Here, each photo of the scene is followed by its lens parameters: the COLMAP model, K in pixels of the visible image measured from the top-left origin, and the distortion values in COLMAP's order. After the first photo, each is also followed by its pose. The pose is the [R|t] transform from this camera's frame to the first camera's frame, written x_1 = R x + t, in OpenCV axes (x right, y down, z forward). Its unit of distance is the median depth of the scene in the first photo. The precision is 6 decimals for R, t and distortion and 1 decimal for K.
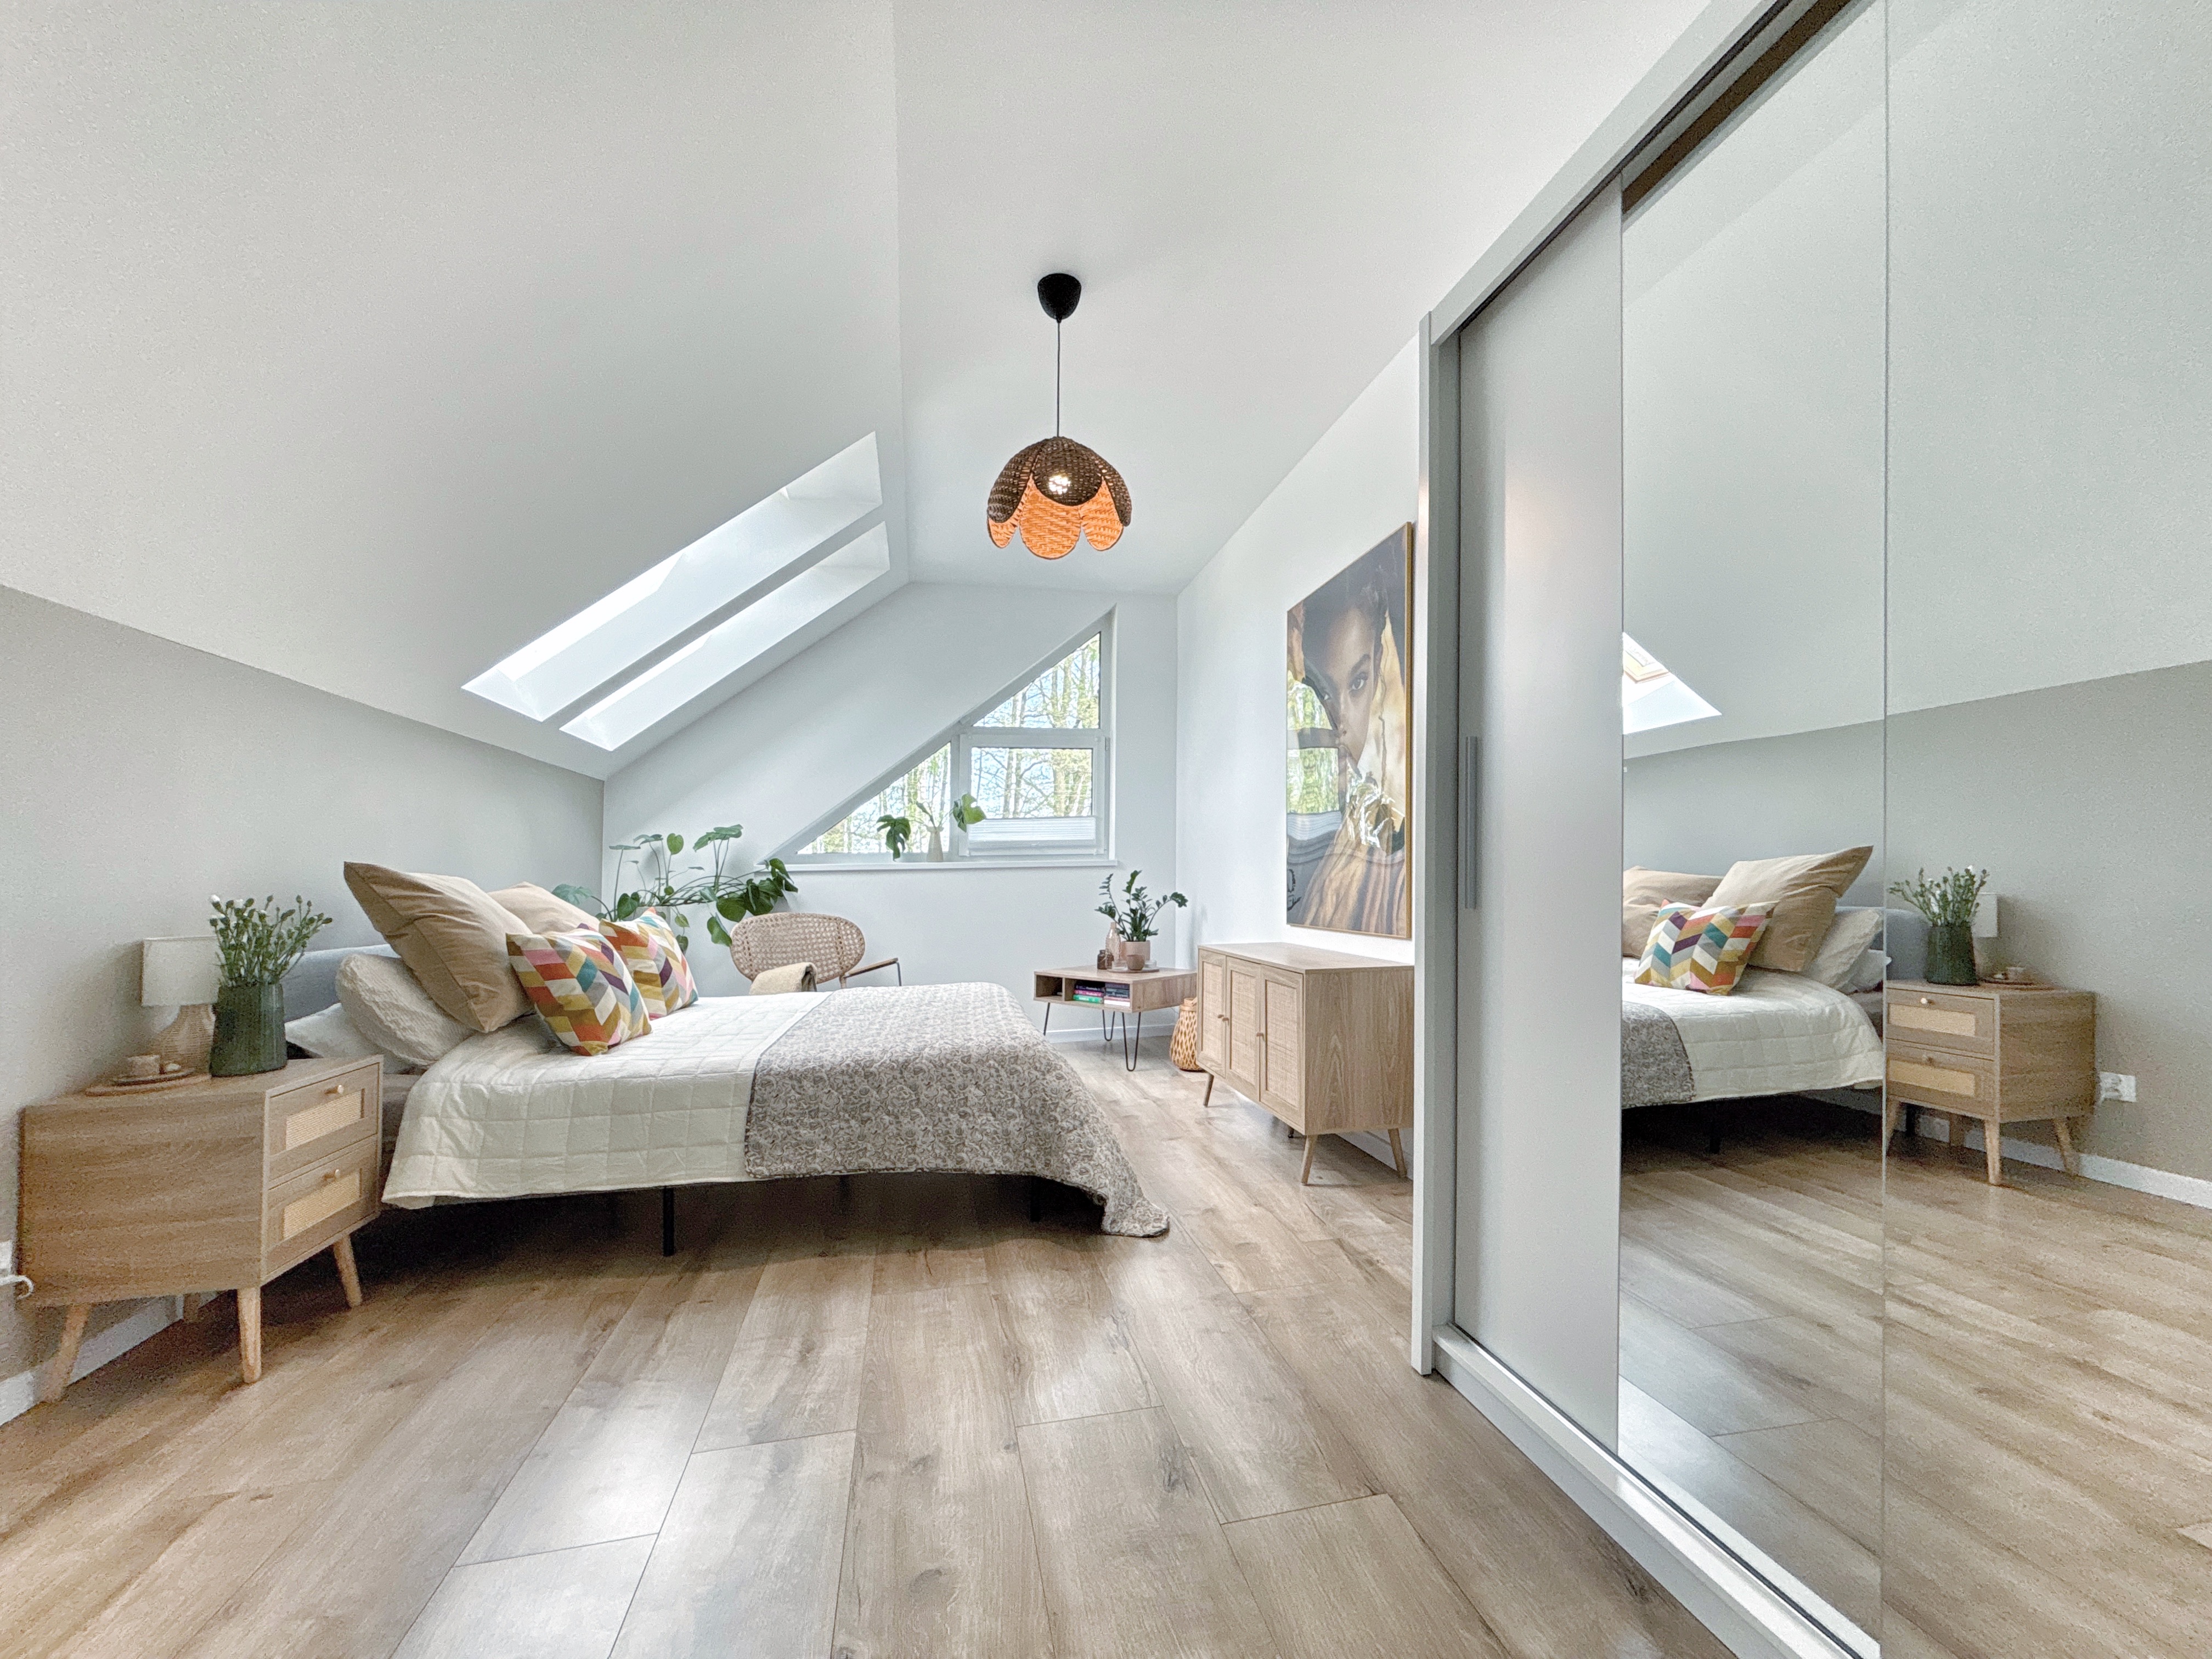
lens RADIAL K [[895.3, 0, 1167.1], [0, 895.3, 831.5], [0, 0, 1]] dist [0.000385, 0.000066]
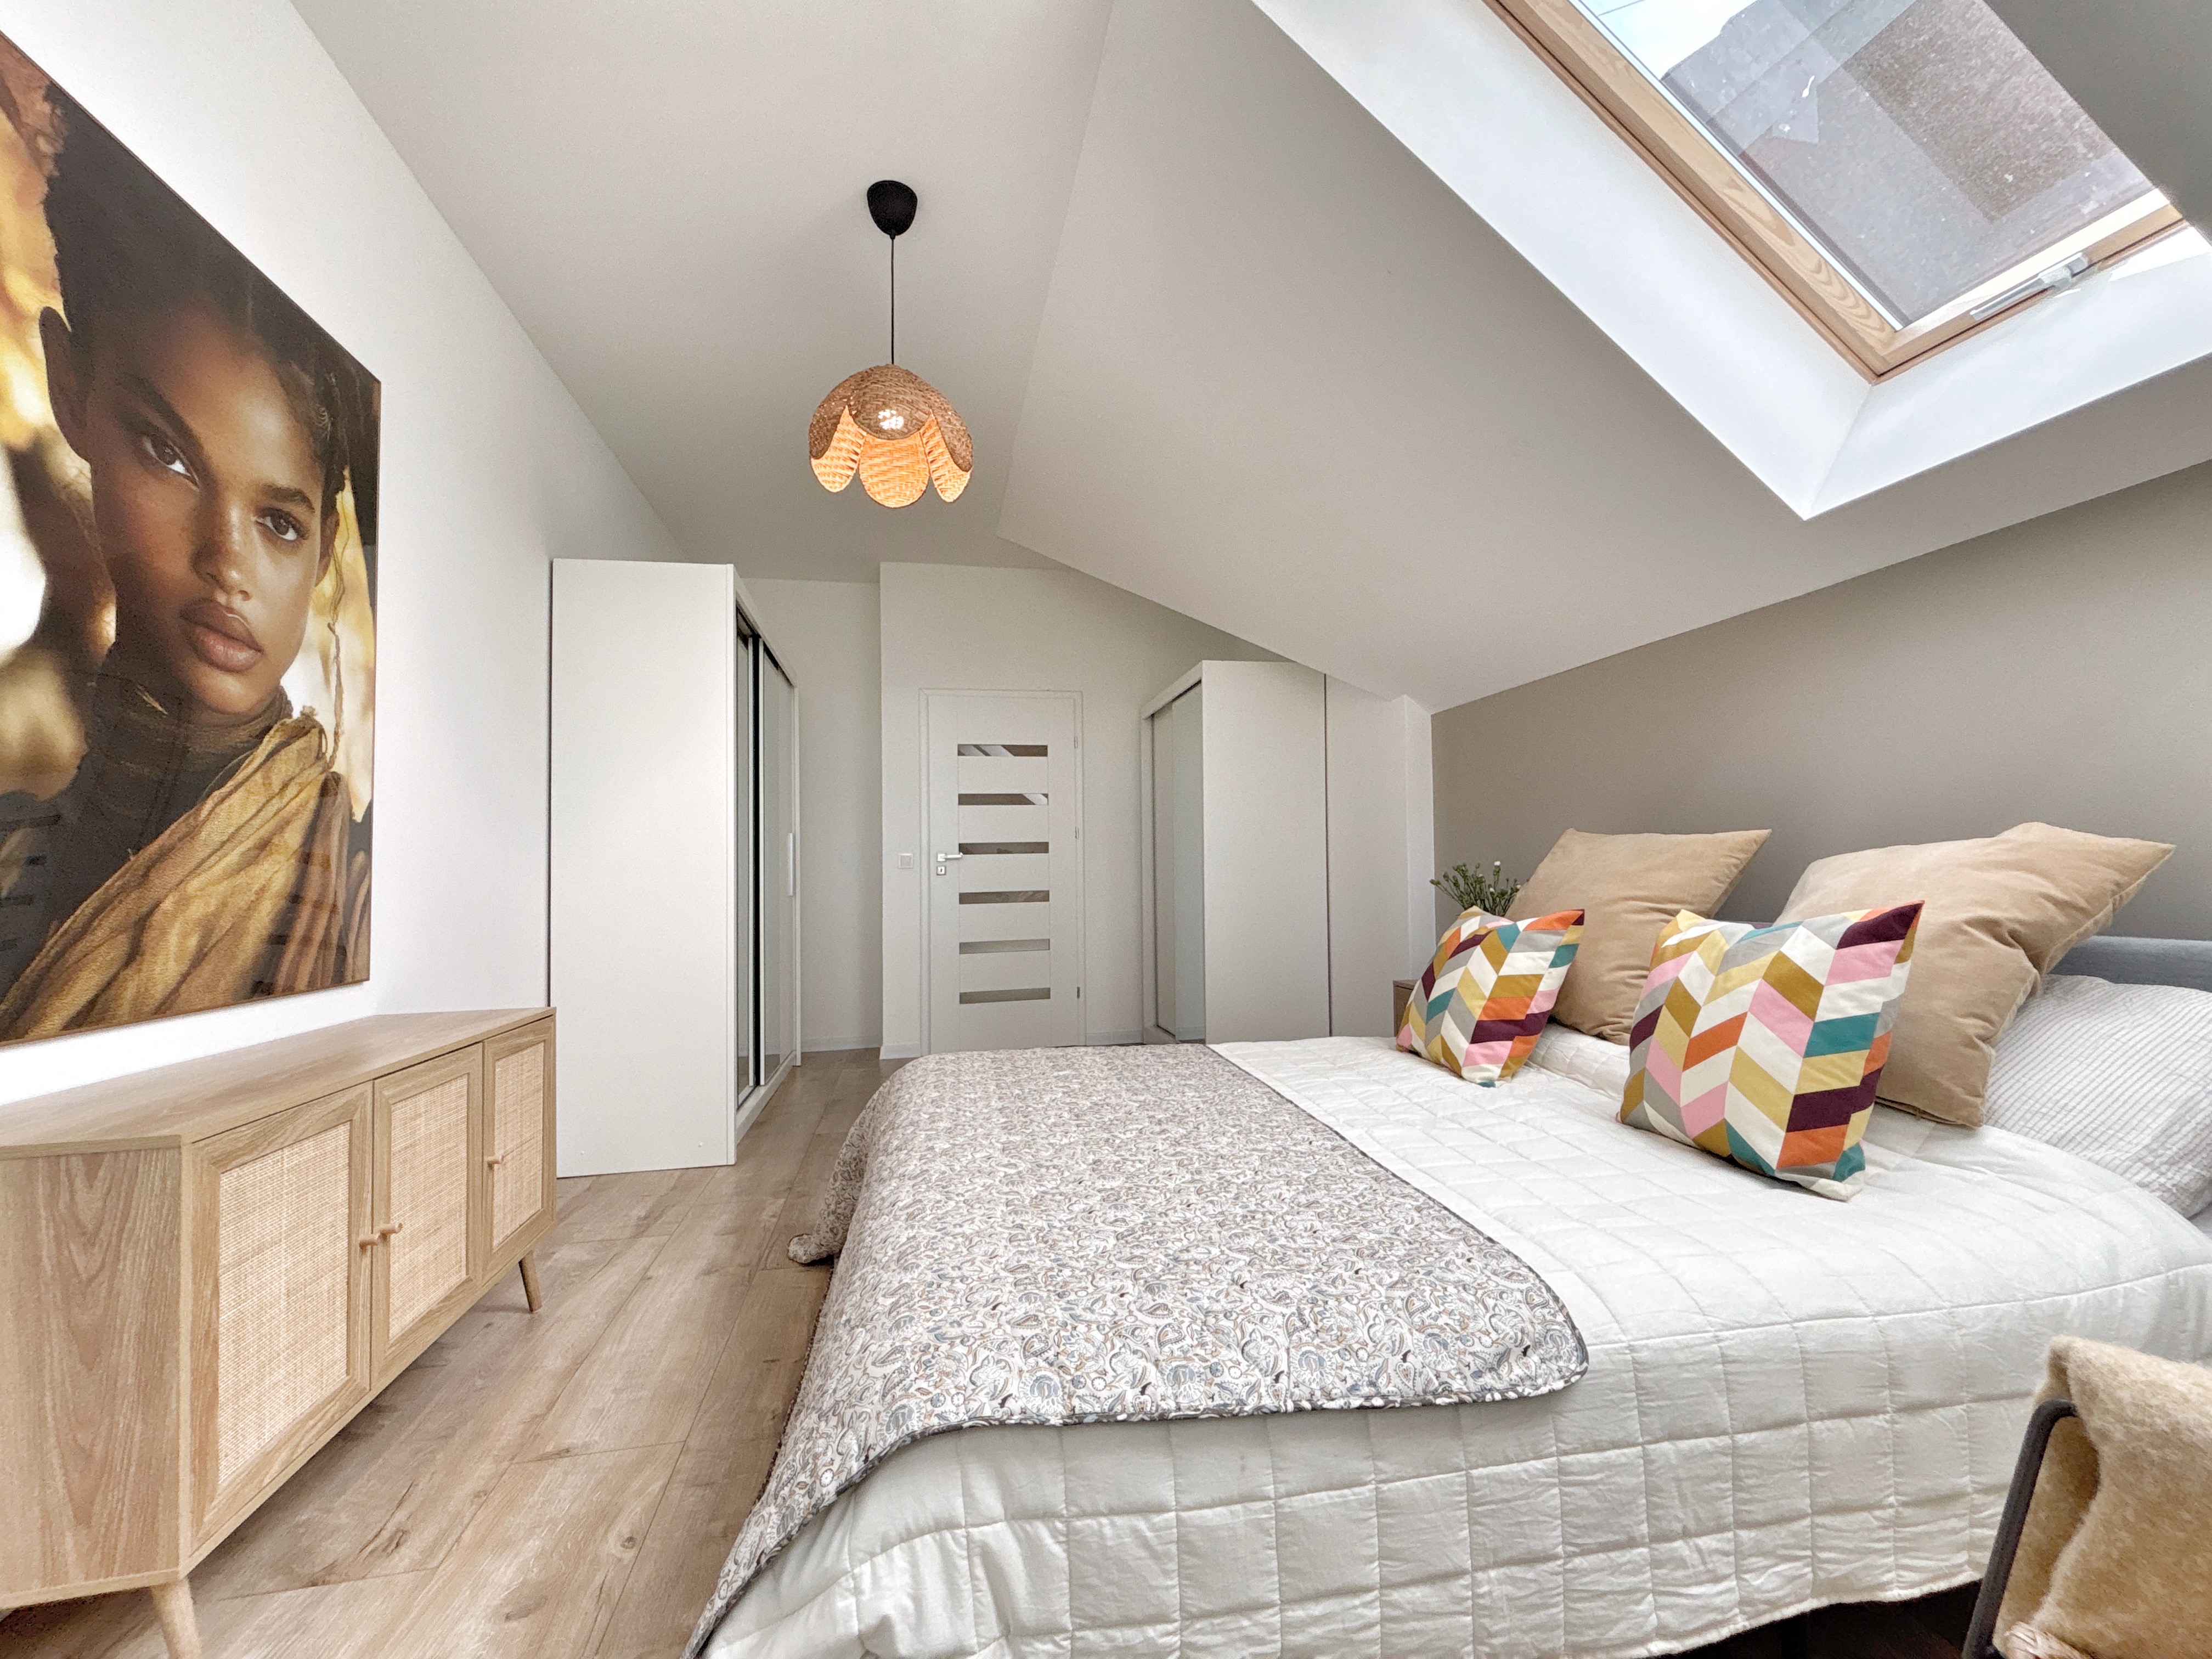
lens RADIAL K [[895.3, 0, 1167.1], [0, 895.3, 831.5], [0, 0, 1]] dist [0.000385, 0.000066]
pose [[-0.999970, -0.000668, 0.007732, -0.319595], [-0.001515, 0.993923, -0.110066, 0.072970], [-0.007612, -0.110074, -0.993894, 1.524176]]
